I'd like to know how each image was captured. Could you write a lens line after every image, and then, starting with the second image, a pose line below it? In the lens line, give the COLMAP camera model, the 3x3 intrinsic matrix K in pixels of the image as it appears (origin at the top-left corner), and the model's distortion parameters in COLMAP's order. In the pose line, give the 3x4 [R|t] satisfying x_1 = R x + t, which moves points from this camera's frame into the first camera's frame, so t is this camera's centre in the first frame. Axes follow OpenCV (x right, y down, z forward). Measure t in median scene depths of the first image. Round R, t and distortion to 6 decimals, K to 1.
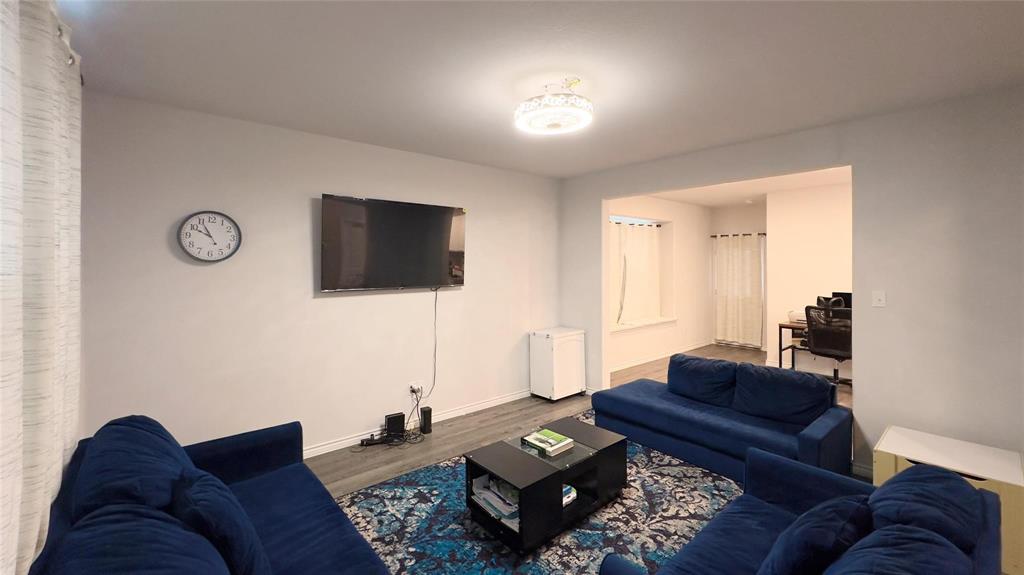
lens RADIAL K [[423.2, 0, 511.0], [0, 423.2, 259.1], [0, 0, 1]] dist [-0.000880, -0.000133]
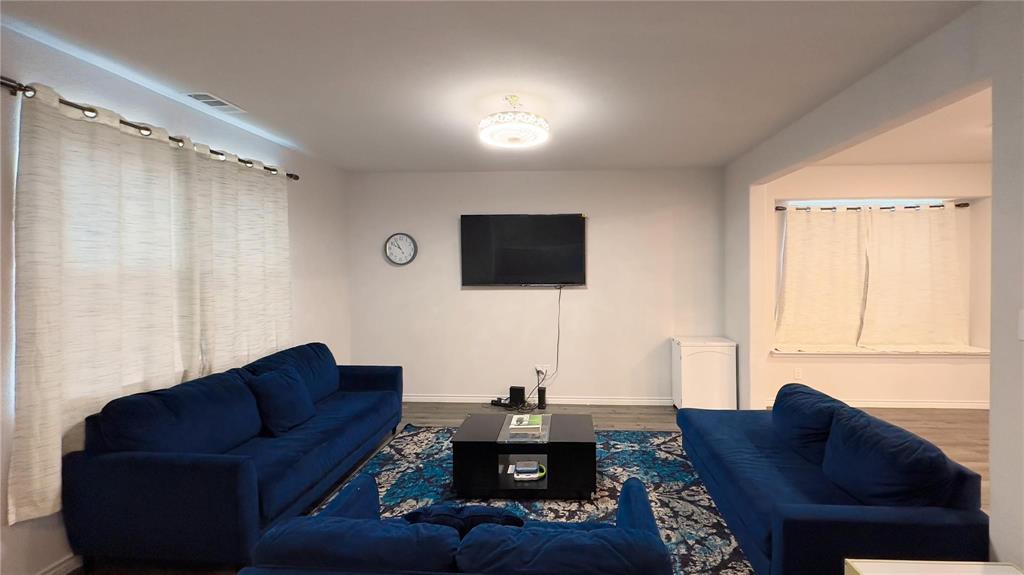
lens RADIAL K [[421.5, 0, 539.8], [0, 421.5, 268.5], [0, 0, 1]] dist [-0.001319, -0.000078]
pose [[0.717082, -0.000946, -0.696988, 0.702393], [0.010571, 0.999899, 0.009519, 0.010958], [0.696909, -0.014194, 0.717019, 0.185318]]
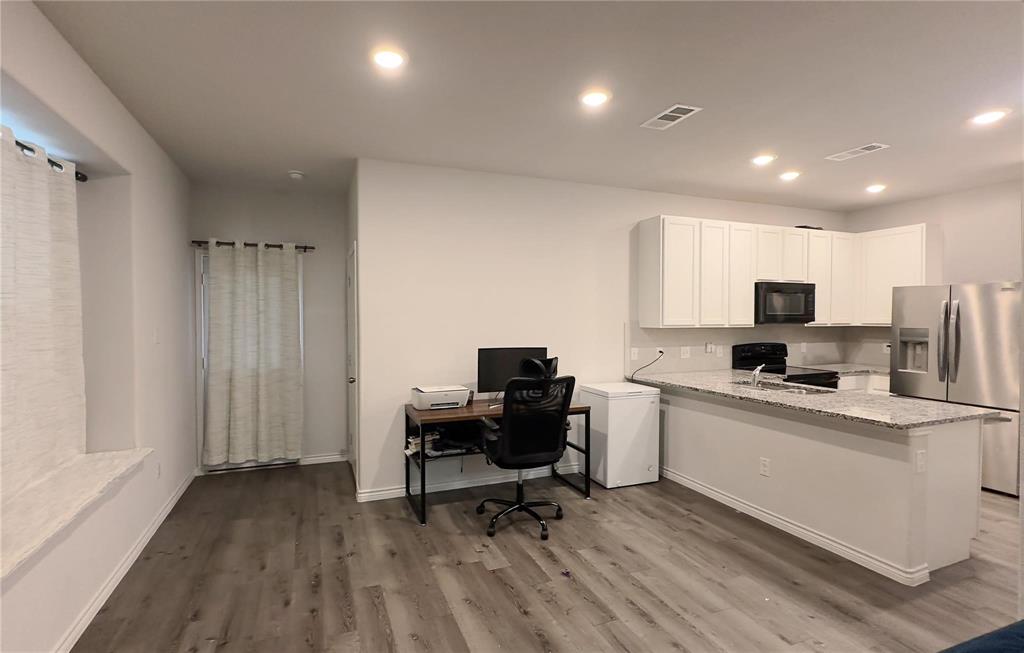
lens RADIAL K [[467.2, 0, 484.6], [0, 467.2, 327.7], [0, 0, 1]] dist [-0.000428, 0.000334]
pose [[0.338038, -0.023252, 0.940845, 0.246469], [-0.007610, 0.999595, 0.027439, 0.049666], [-0.941102, -0.016435, 0.337724, 1.240443]]
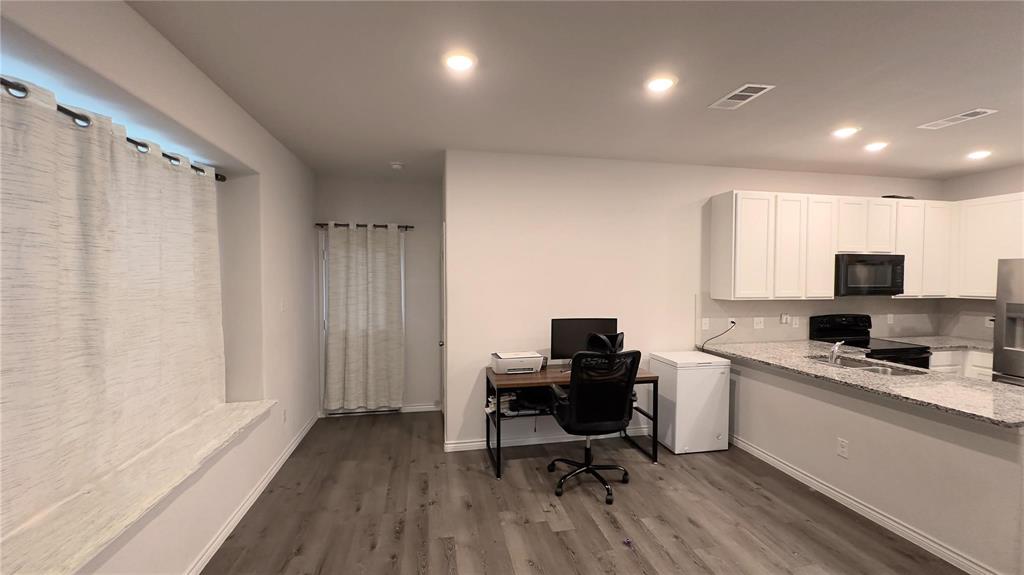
lens RADIAL K [[404.9, 0, 509.9], [0, 404.9, 288.2], [0, 0, 1]] dist [0.000804, -0.000184]
pose [[0.480823, -0.026969, 0.876403, 0.308659], [-0.009917, 0.999296, 0.036191, 0.015552], [-0.876762, -0.026093, 0.480217, 1.222304]]
